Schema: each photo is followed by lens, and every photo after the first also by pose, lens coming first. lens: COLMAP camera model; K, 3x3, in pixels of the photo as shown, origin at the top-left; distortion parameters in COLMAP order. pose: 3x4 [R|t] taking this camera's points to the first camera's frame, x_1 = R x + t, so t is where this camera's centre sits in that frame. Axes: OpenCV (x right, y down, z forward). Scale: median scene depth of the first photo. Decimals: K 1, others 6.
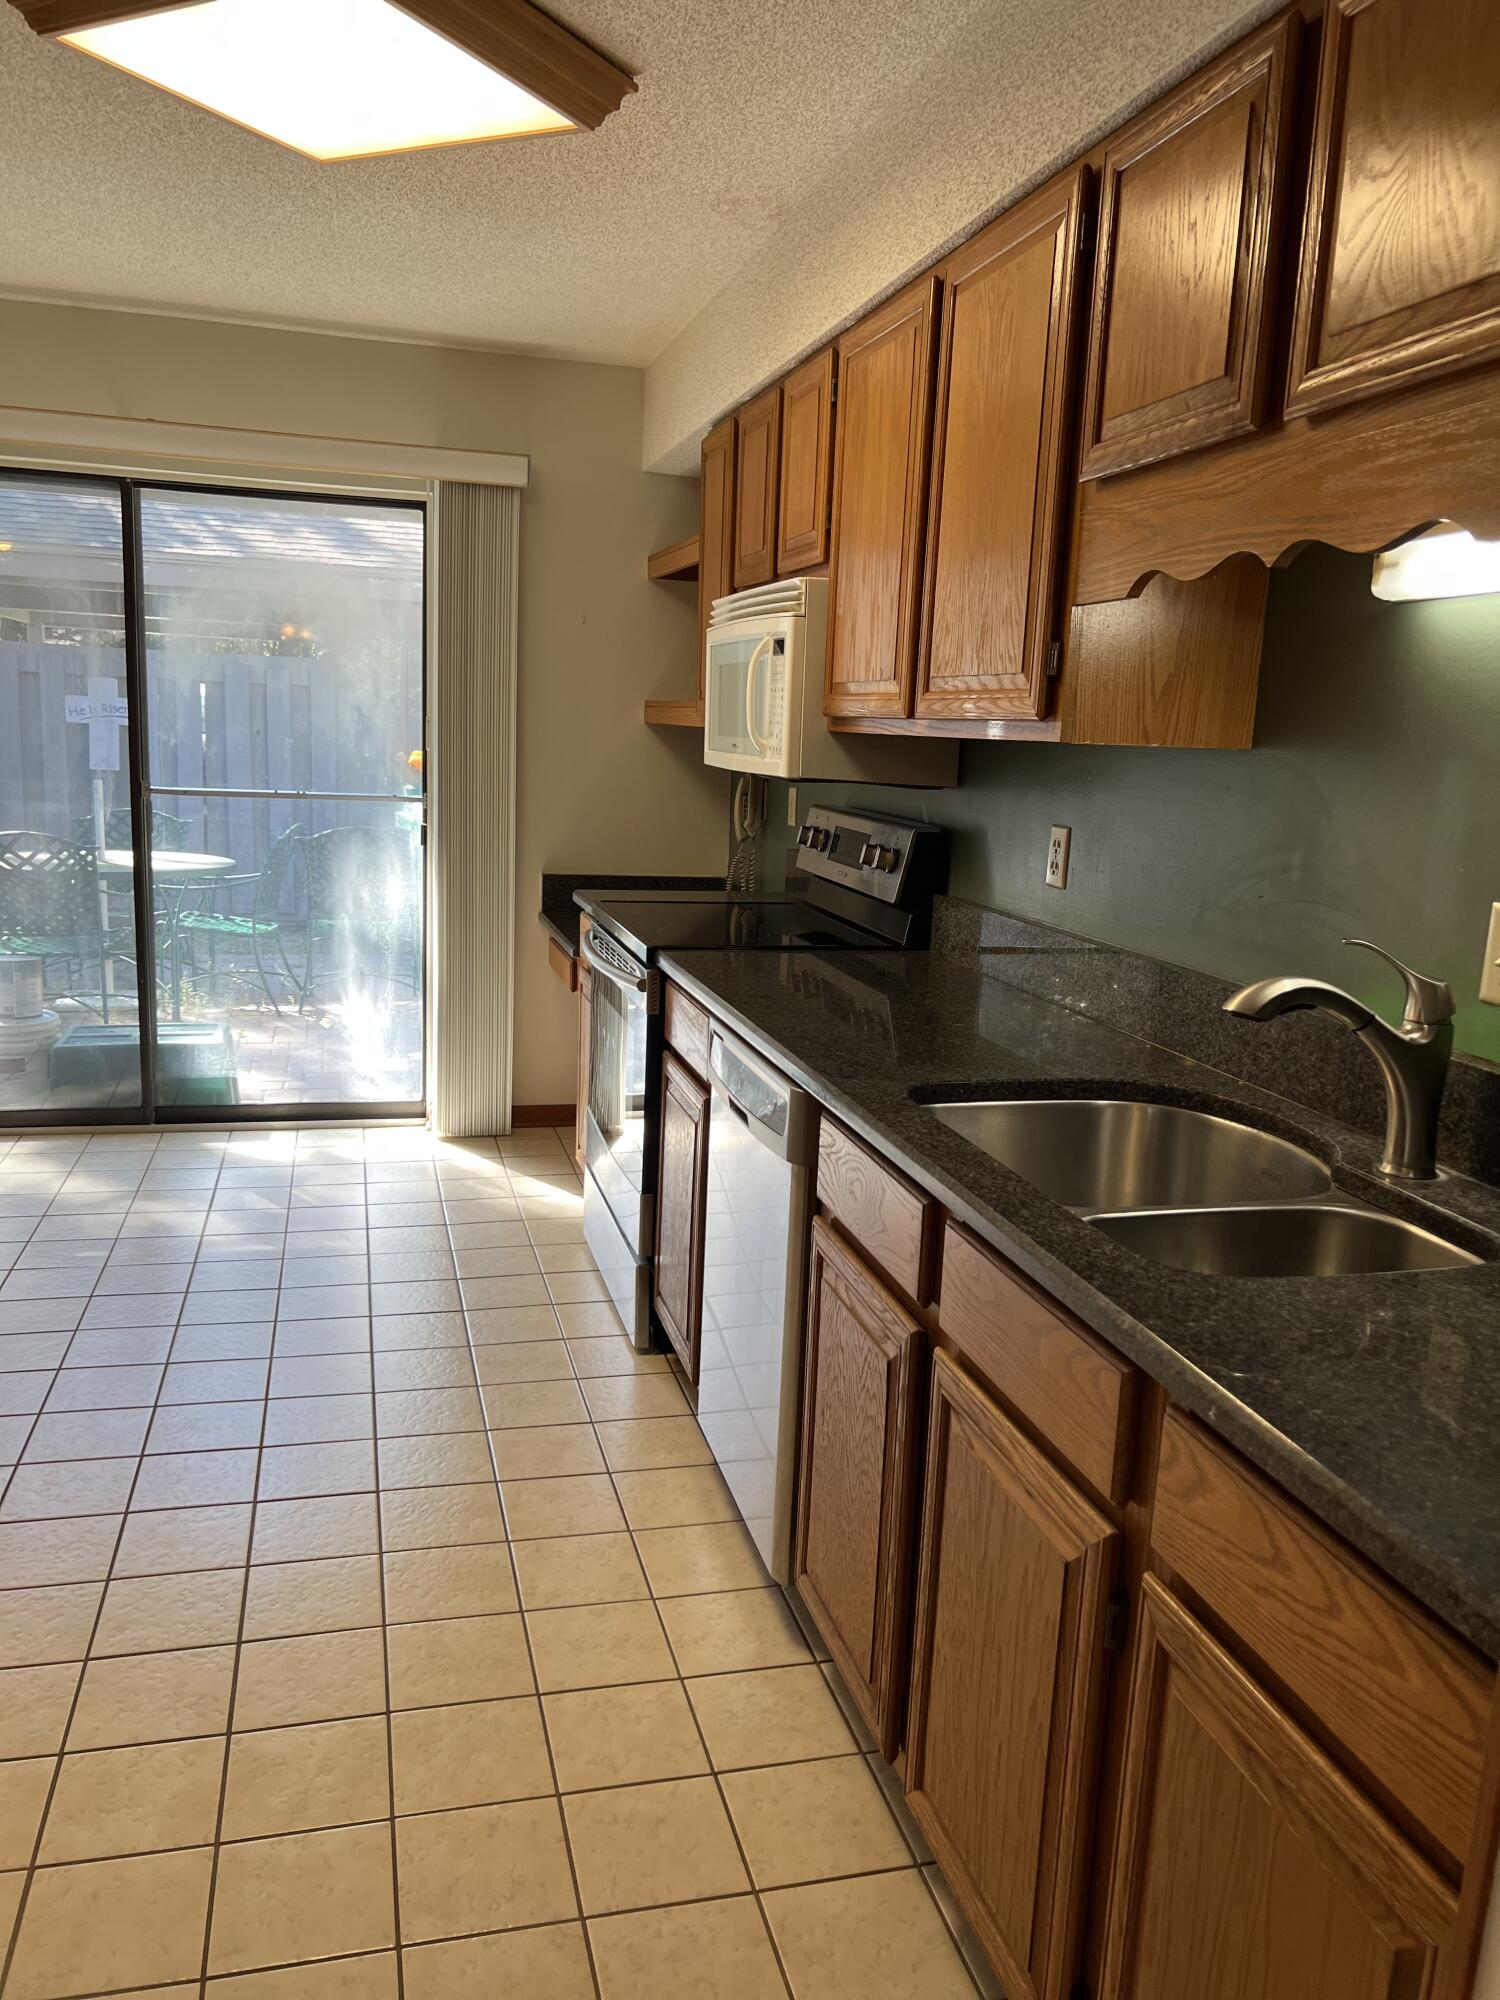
lens RADIAL K [[1508.2, 0, 758.6], [0, 1508.2, 1022.7], [0, 0, 1]] dist [0.047831, -0.054696]
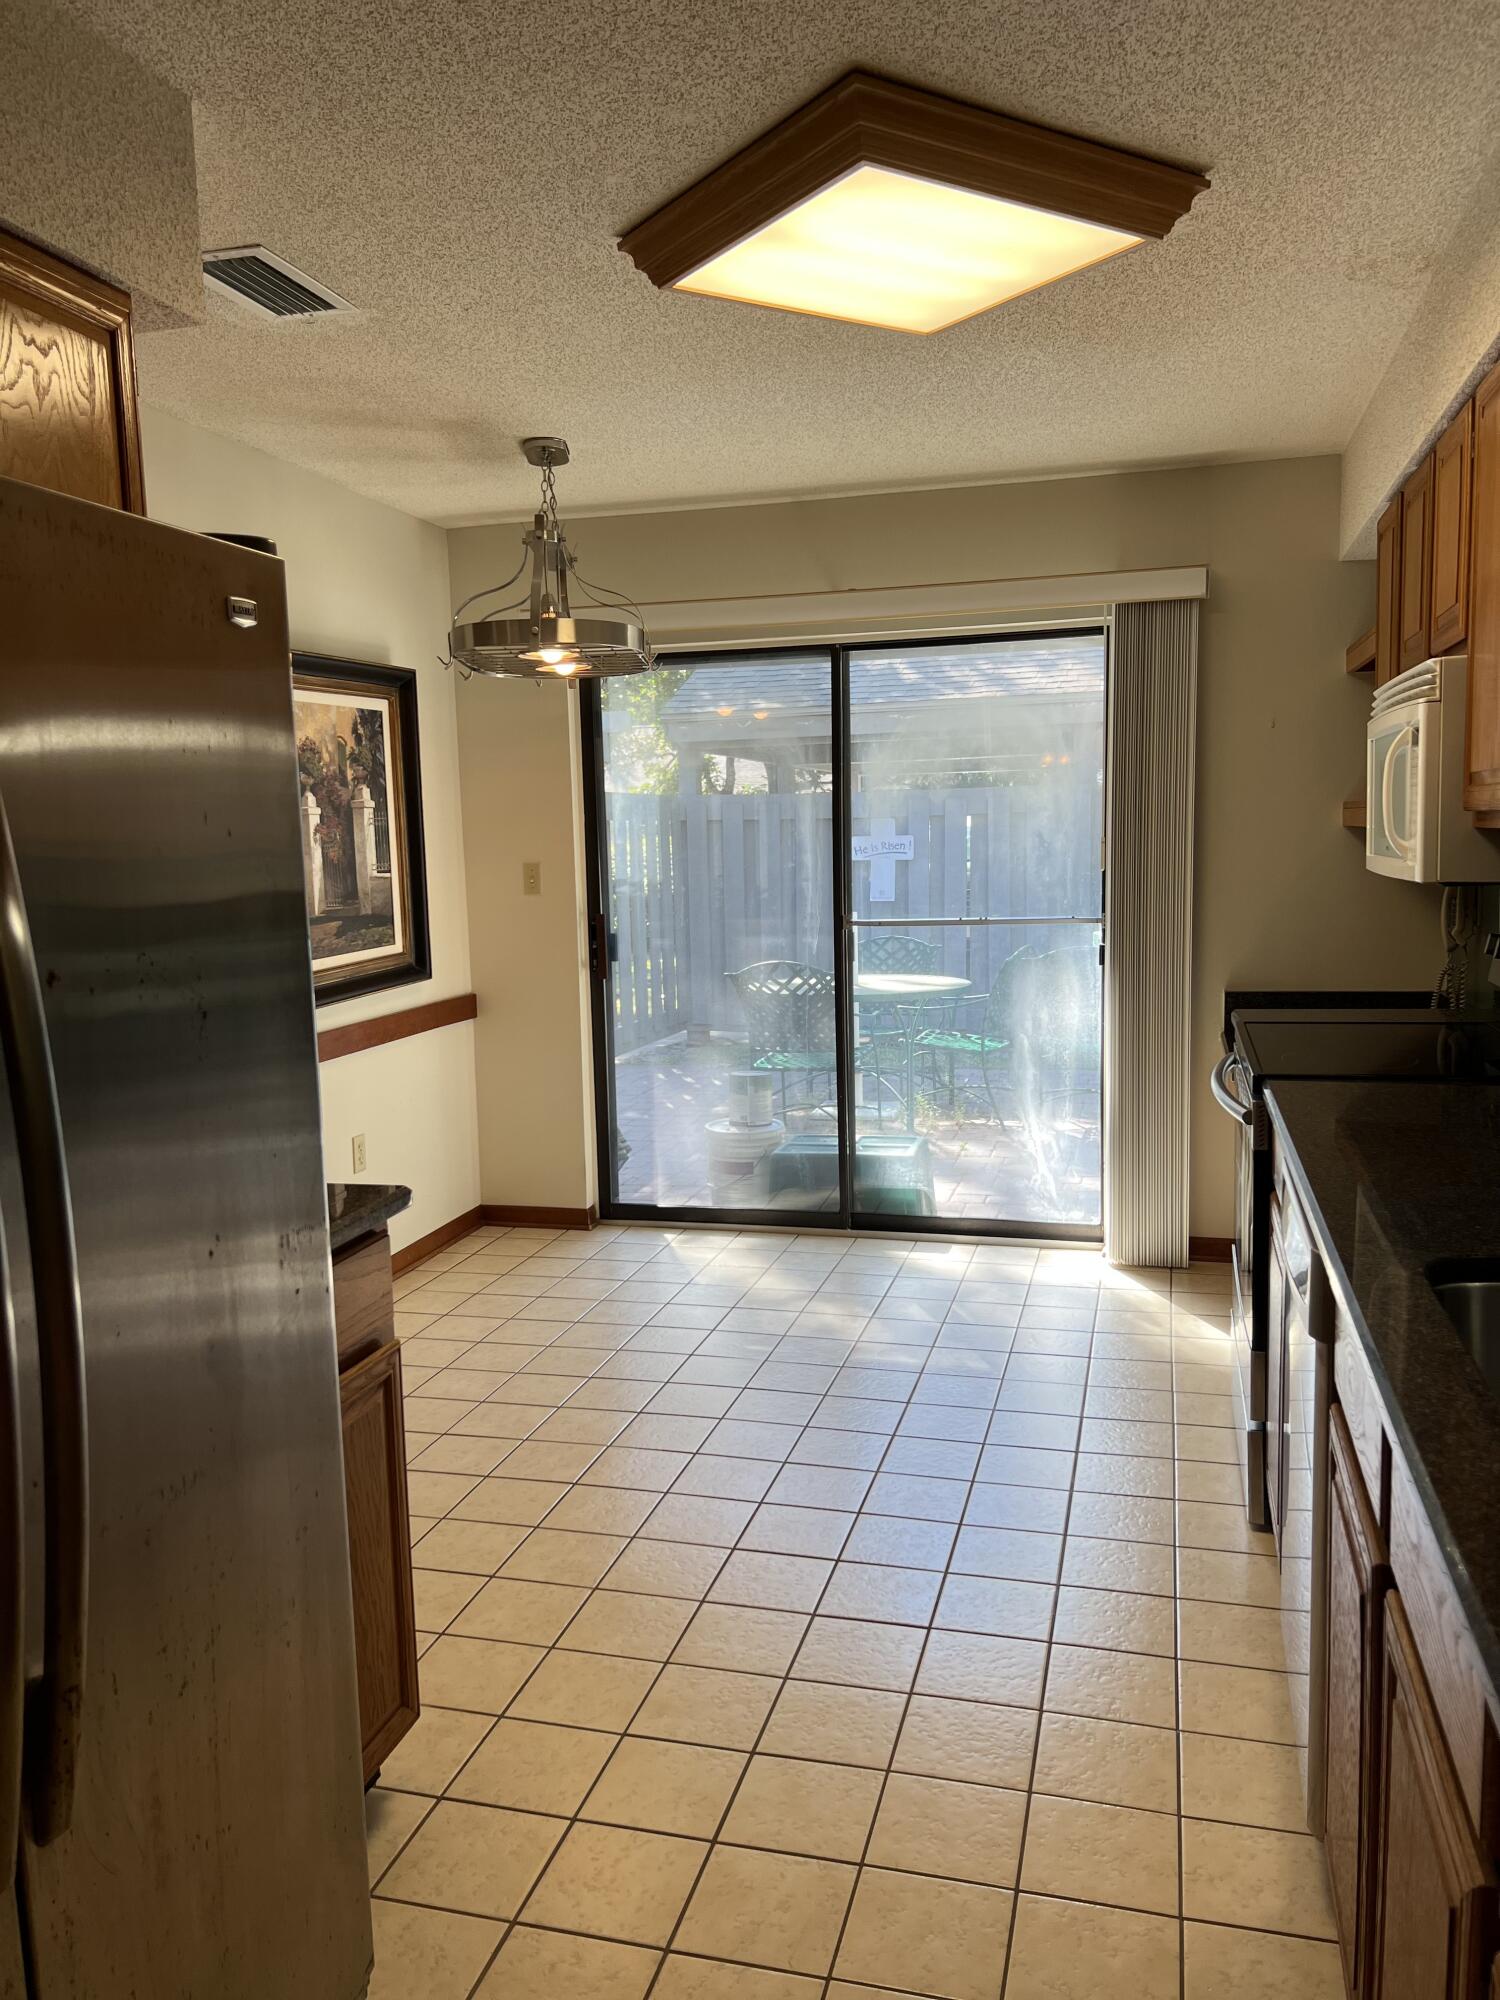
lens RADIAL K [[1508.2, 0, 756.4], [0, 1508.2, 1020.5], [0, 0, 1]] dist [0.047831, -0.054696]
pose [[0.863962, -0.003118, -0.503547, 0.085354], [-0.034931, 0.997201, -0.066106, -0.008185], [0.502344, 0.074703, 0.861435, 0.038447]]
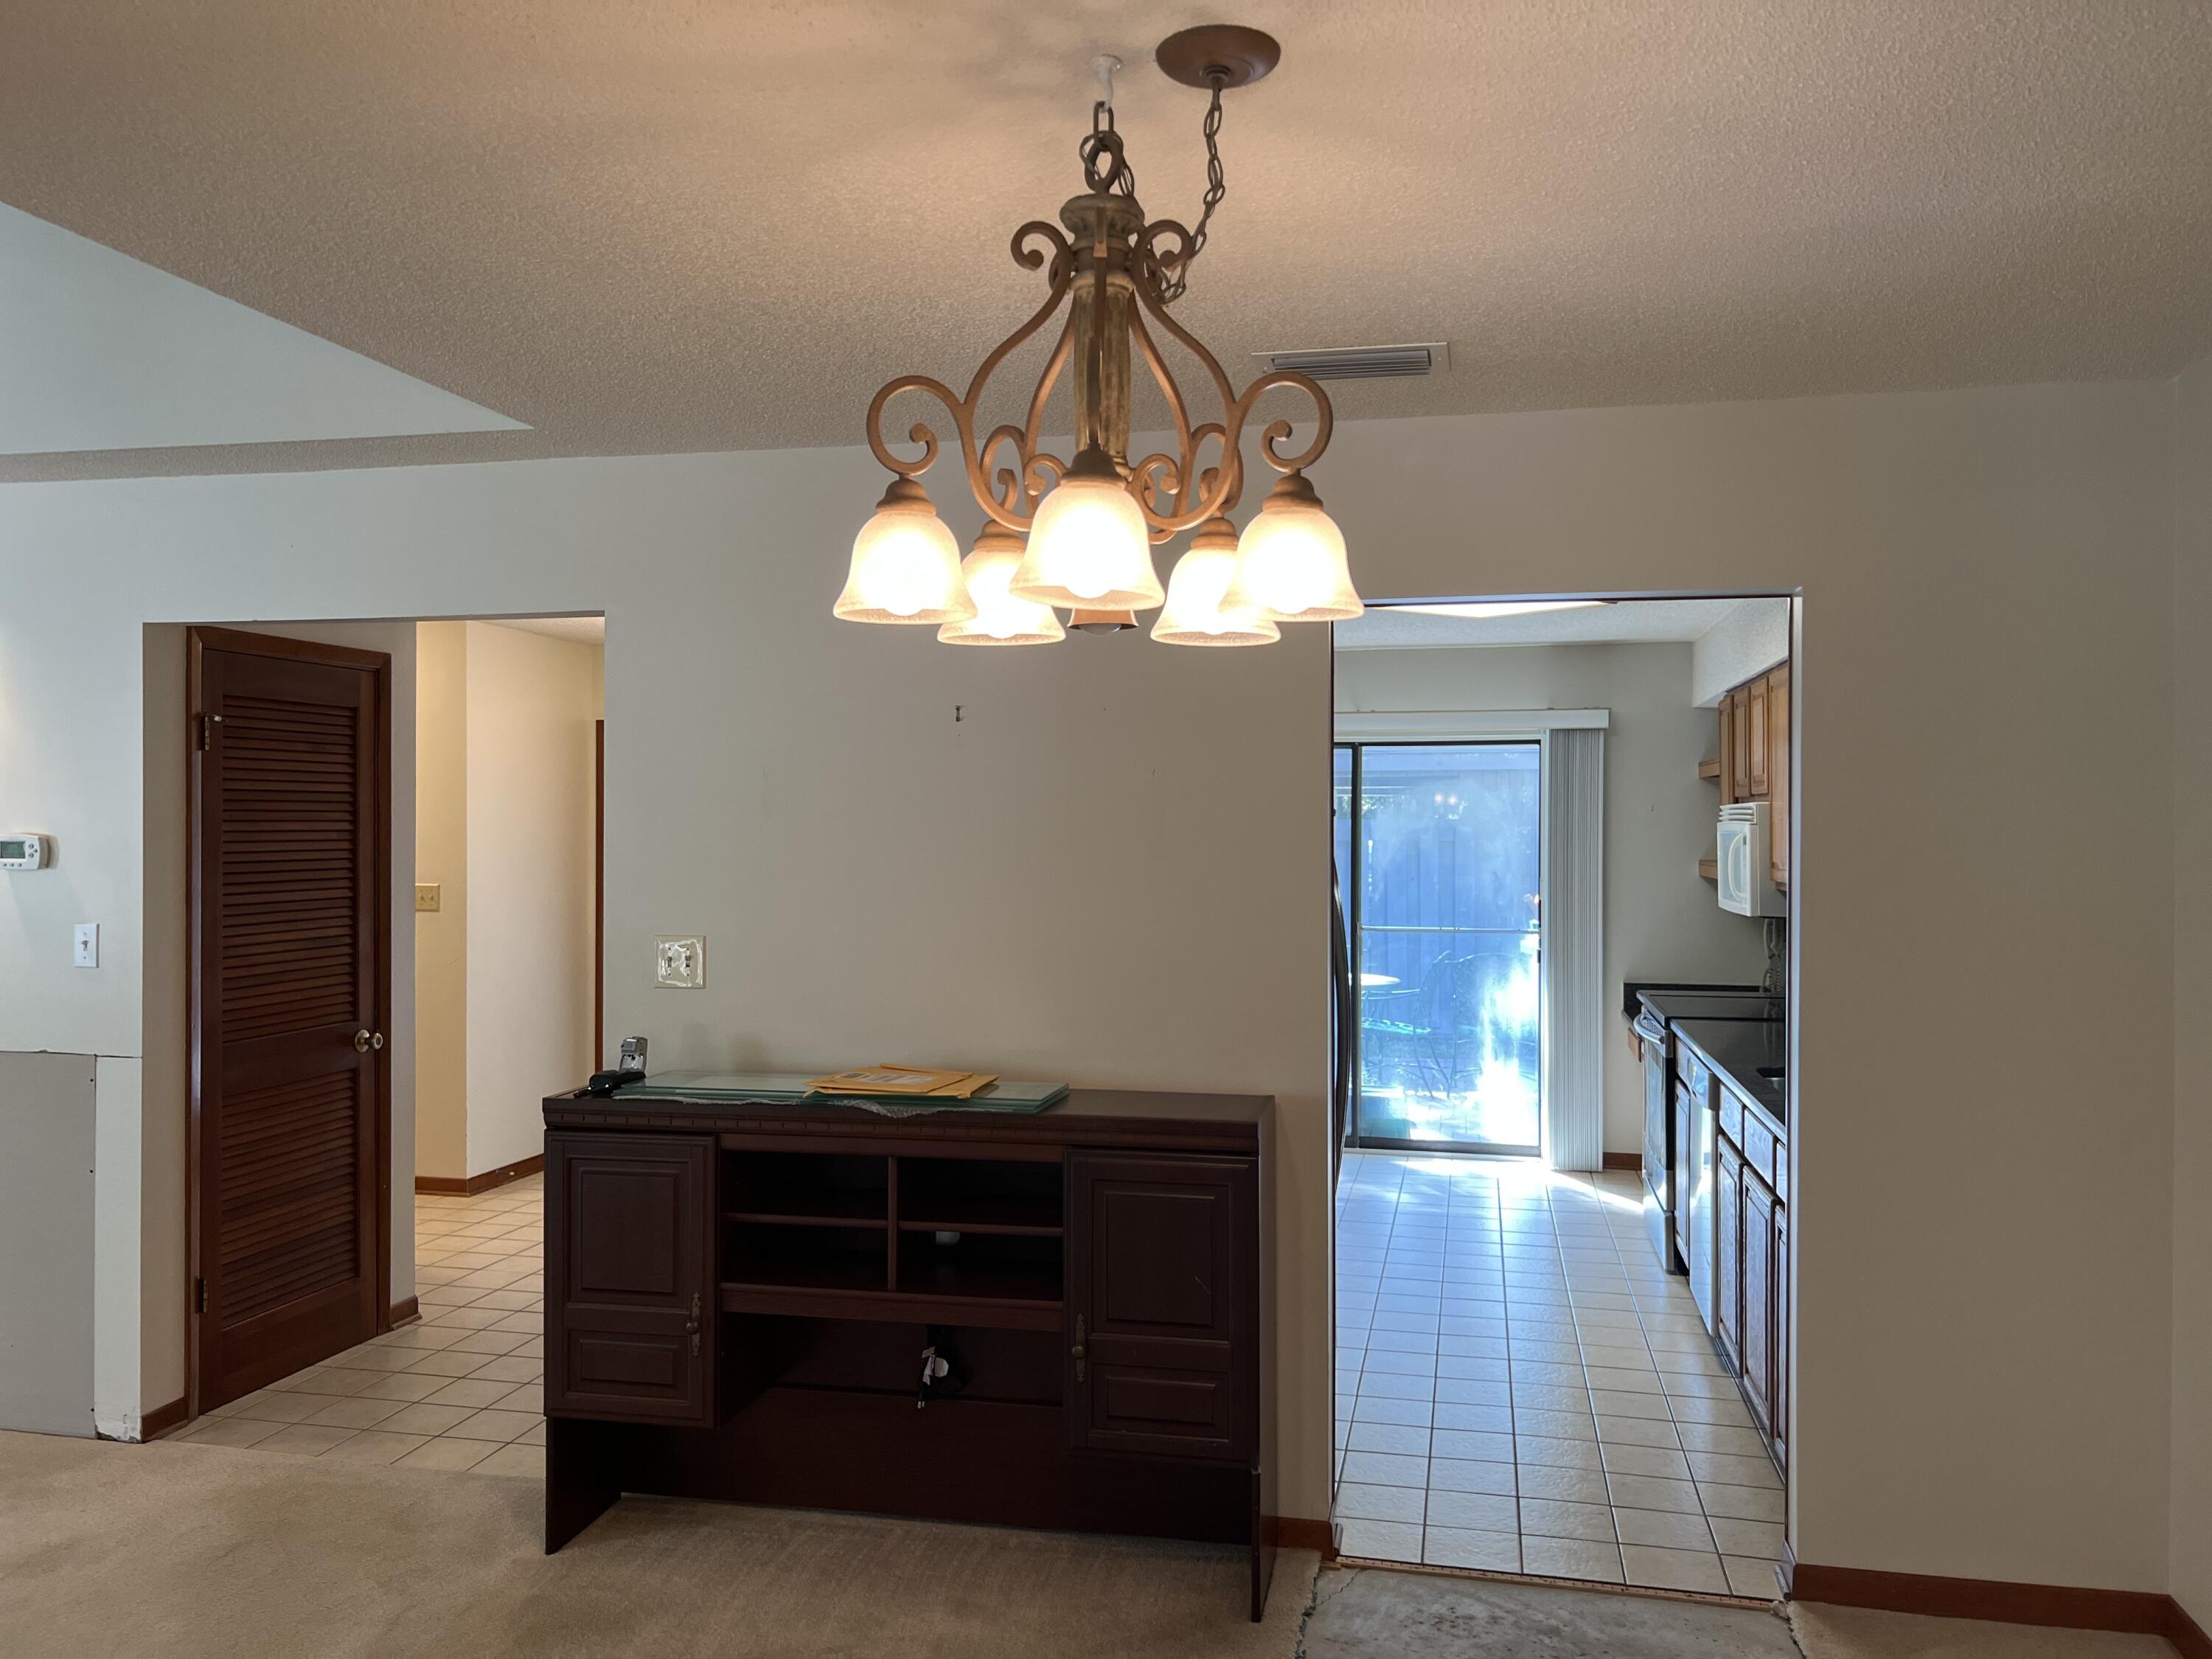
lens RADIAL K [[1668.0, 0, 1068.3], [0, 1668.0, 818.0], [0, 0, 1]] dist [0.047831, -0.054696]
pose [[0.875726, -0.046248, -0.480589, 0.170840], [-0.057002, 0.978536, -0.198036, 0.095042], [0.479432, 0.200820, 0.854293, -0.652532]]
